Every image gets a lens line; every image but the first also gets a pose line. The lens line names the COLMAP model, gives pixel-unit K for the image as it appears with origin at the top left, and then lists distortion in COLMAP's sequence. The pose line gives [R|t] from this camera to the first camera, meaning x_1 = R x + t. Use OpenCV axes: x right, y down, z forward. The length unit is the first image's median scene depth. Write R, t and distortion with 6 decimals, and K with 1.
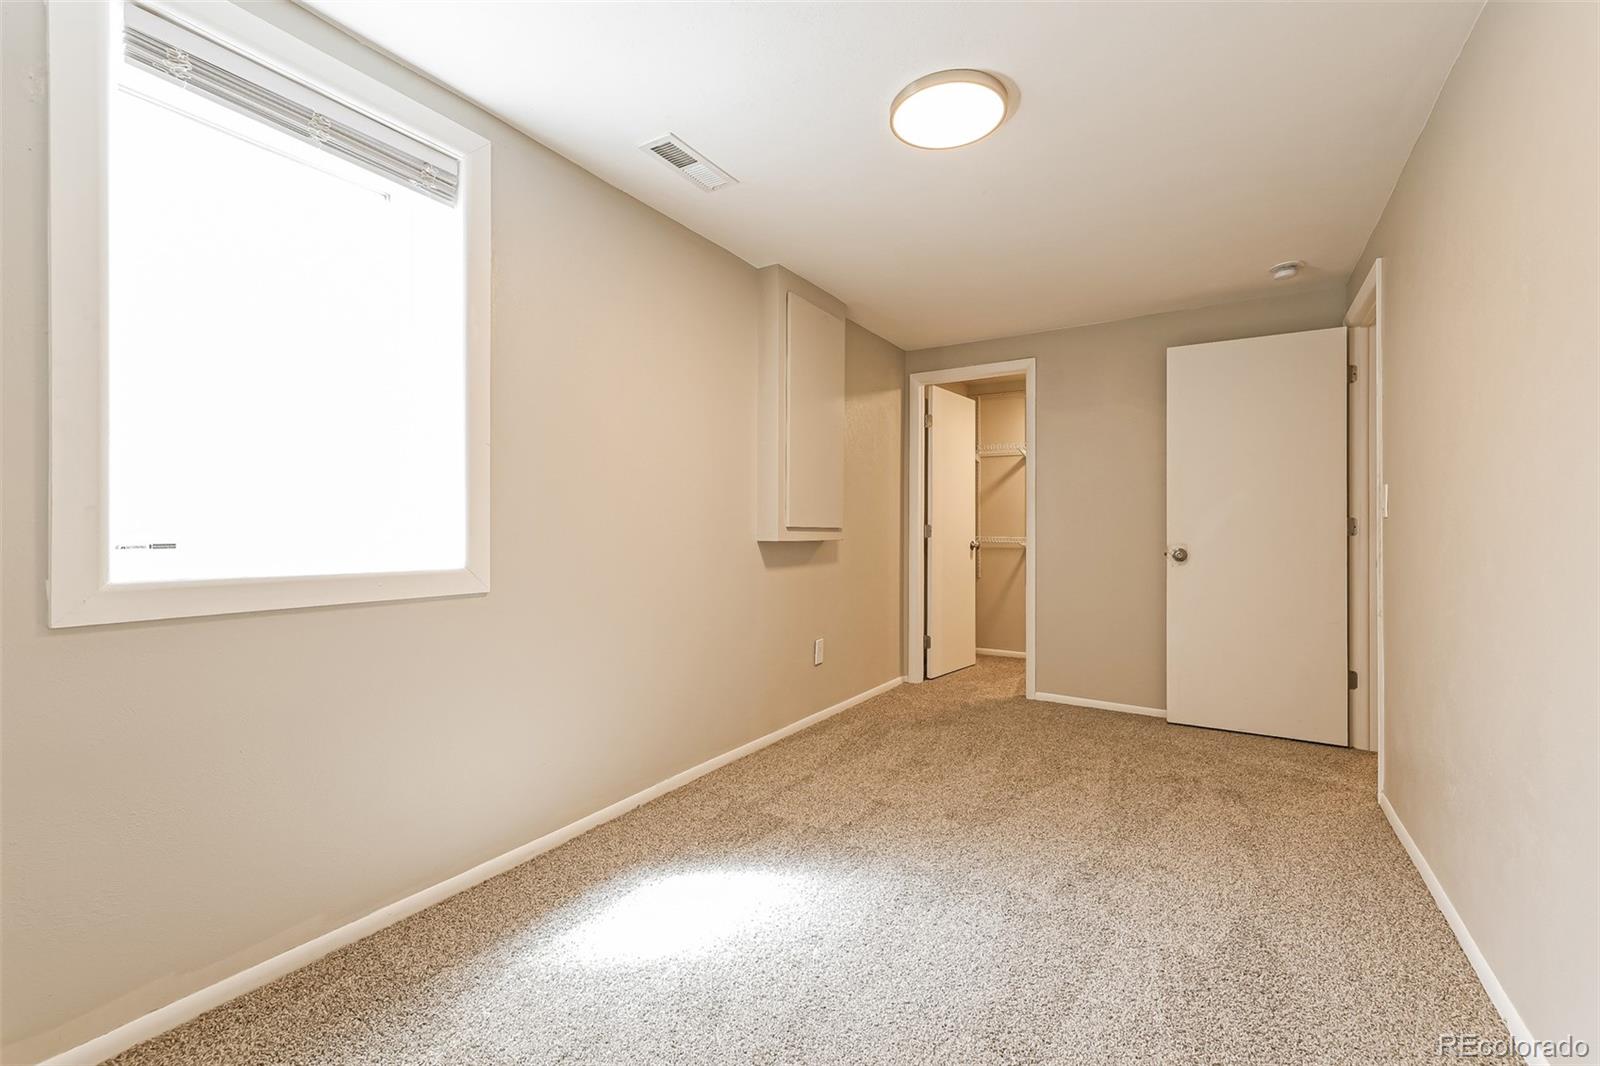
lens RADIAL K [[675.9, 0, 788.0], [0, 675.9, 522.5], [0, 0, 1]] dist [0.002848, 0.000251]
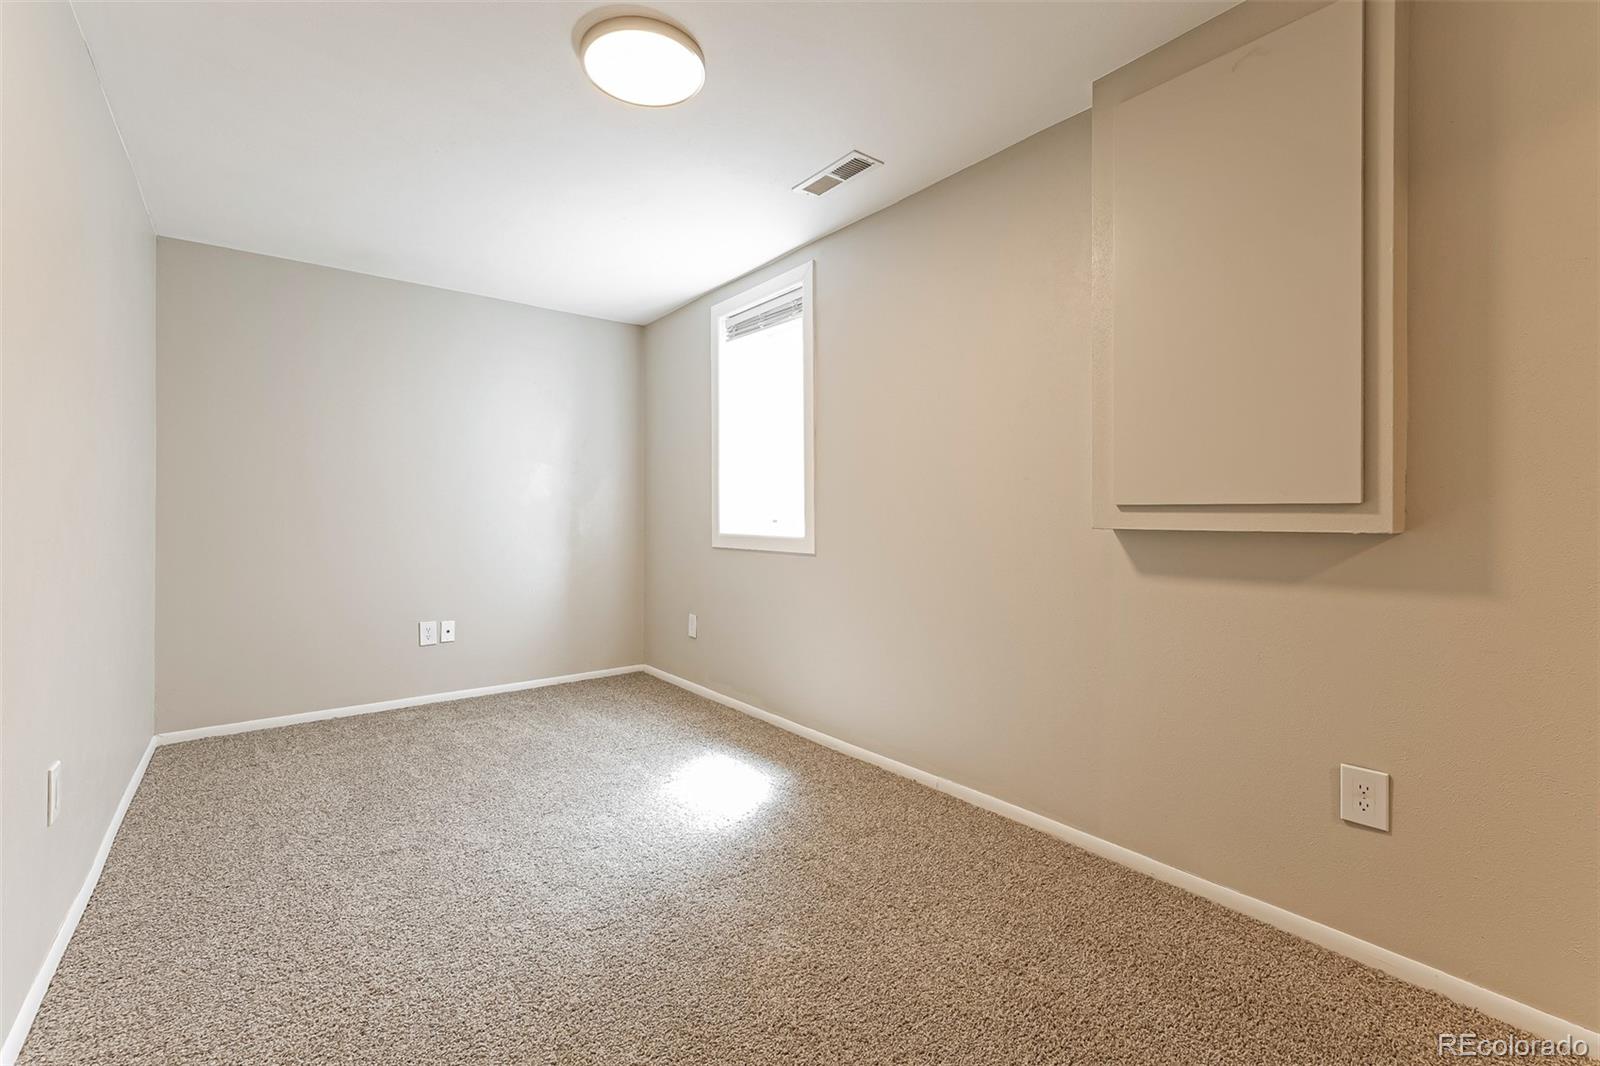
lens RADIAL K [[675.9, 0, 788.0], [0, 675.9, 522.5], [0, 0, 1]] dist [0.002848, 0.000251]
pose [[-0.325944, -0.004712, -0.945377, 0.674636], [-0.000242, 0.999988, -0.004901, 0.025846], [0.945389, -0.001369, -0.325941, 0.952154]]
